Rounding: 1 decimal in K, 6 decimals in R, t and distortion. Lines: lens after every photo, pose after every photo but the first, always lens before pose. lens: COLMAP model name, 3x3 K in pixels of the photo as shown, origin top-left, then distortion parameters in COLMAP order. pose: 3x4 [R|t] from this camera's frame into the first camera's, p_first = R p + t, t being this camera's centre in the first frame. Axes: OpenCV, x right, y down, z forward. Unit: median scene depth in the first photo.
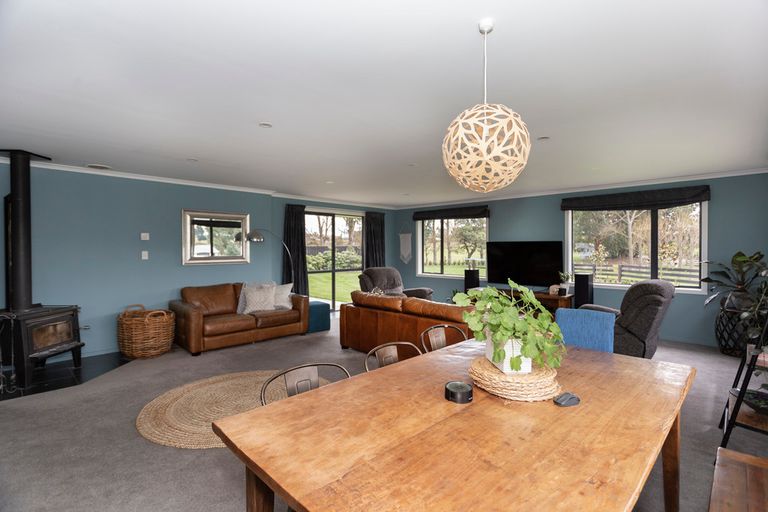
lens RADIAL K [[376.8, 0, 384.0], [0, 376.8, 256.0], [0, 0, 1]] dist [0.001068, 0.000211]
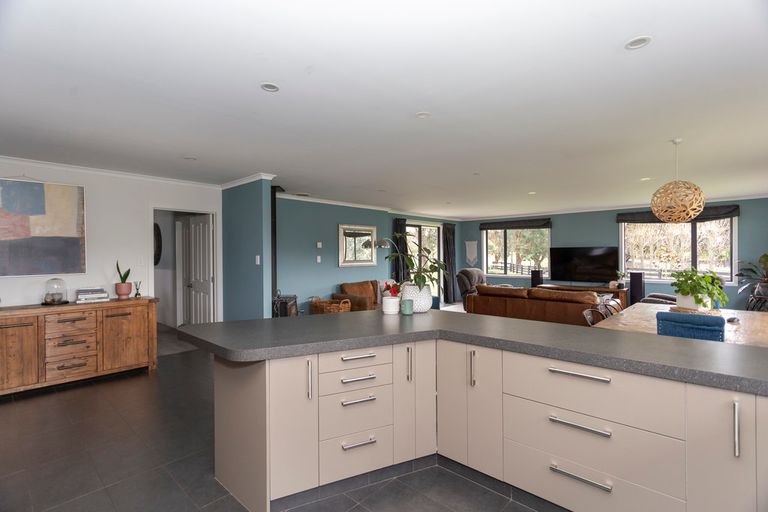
lens RADIAL K [[367.9, 0, 384.0], [0, 367.9, 256.0], [0, 0, 1]] dist [0.000266, -0.000142]
pose [[0.999943, -0.005592, 0.009081, -0.338121], [0.005730, 0.999867, -0.015271, 0.006595], [-0.008994, 0.015322, 0.999842, -0.244080]]
